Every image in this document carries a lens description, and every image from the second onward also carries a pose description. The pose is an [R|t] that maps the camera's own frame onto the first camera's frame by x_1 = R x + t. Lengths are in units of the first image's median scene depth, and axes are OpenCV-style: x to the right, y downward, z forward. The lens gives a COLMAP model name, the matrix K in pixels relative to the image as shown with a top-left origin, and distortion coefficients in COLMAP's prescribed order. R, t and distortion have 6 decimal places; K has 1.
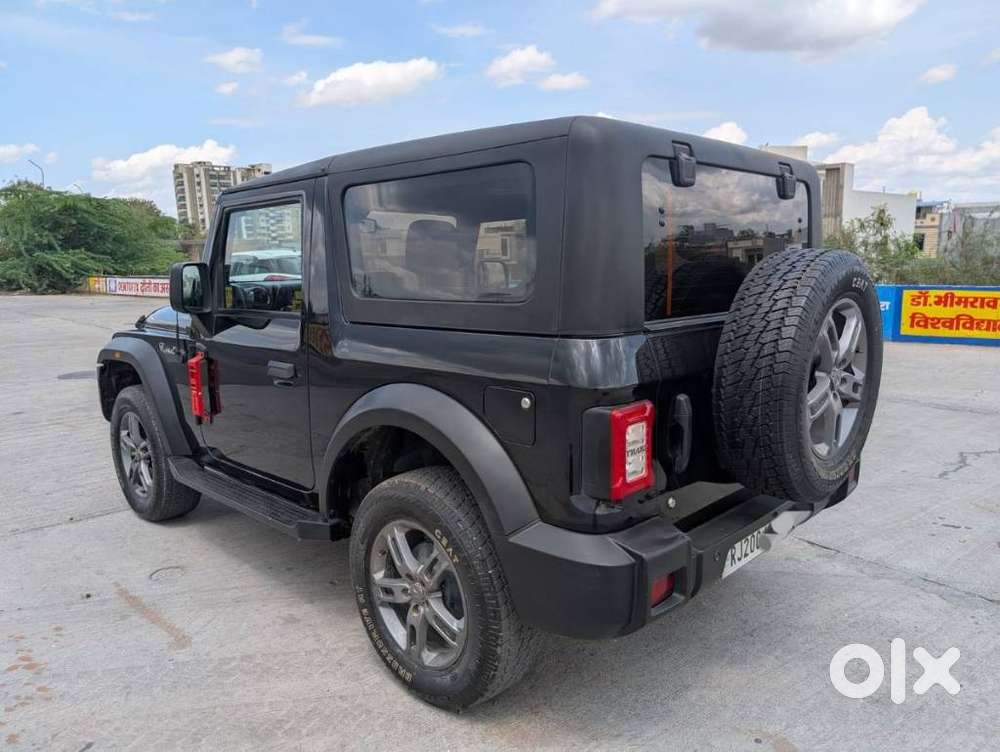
lens RADIAL K [[723.4, 0, 500.0], [0, 723.4, 376.0], [0, 0, 1]] dist [0.007502, -0.002355]
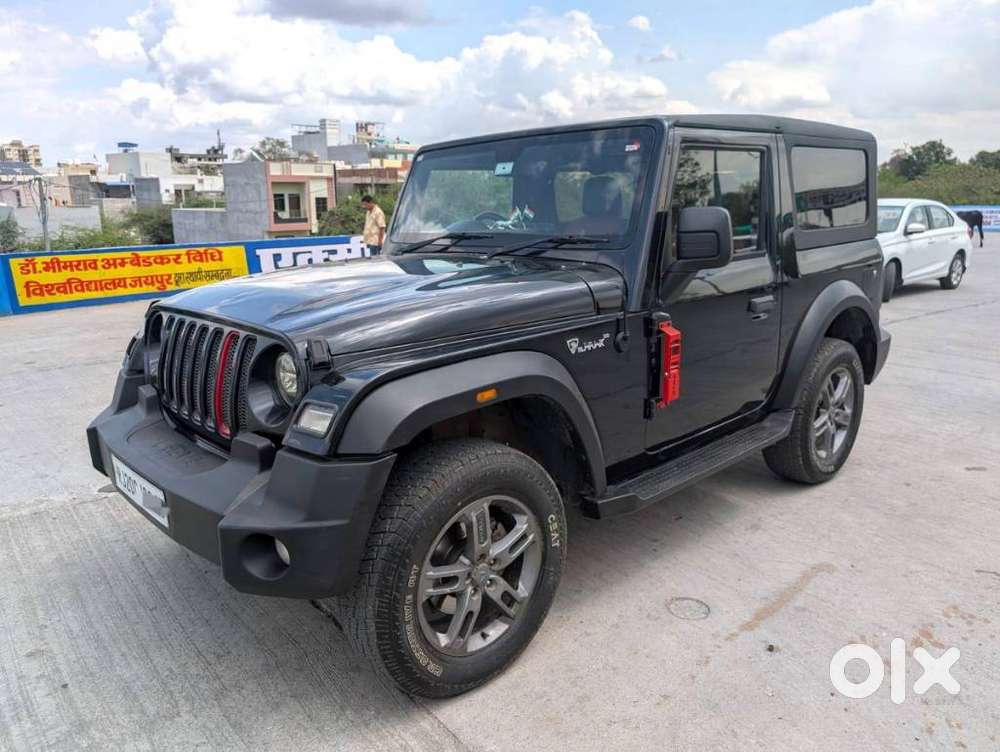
lens RADIAL K [[721.2, 0, 500.0], [0, 721.2, 376.0], [0, 0, 1]] dist [-0.005160, 0.000442]
pose [[0.061952, -0.220359, 0.973449, -0.353778], [0.183294, 0.961247, 0.205932, -0.050479], [-0.981104, 0.165670, 0.099942, 0.324868]]
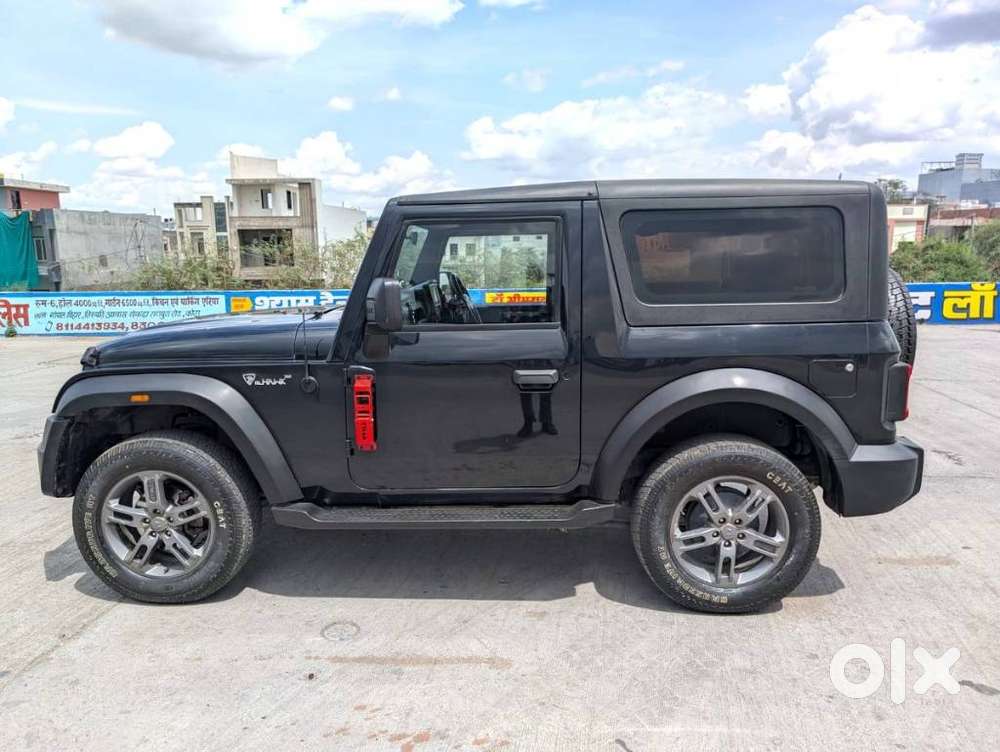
lens RADIAL K [[723.4, 0, 500.0], [0, 723.4, 376.0], [0, 0, 1]] dist [0.007502, -0.002355]
pose [[0.747521, -0.101797, 0.656392, -0.258097], [0.108563, 0.993623, 0.030462, -0.011952], [-0.655307, 0.048489, 0.753805, 0.059596]]
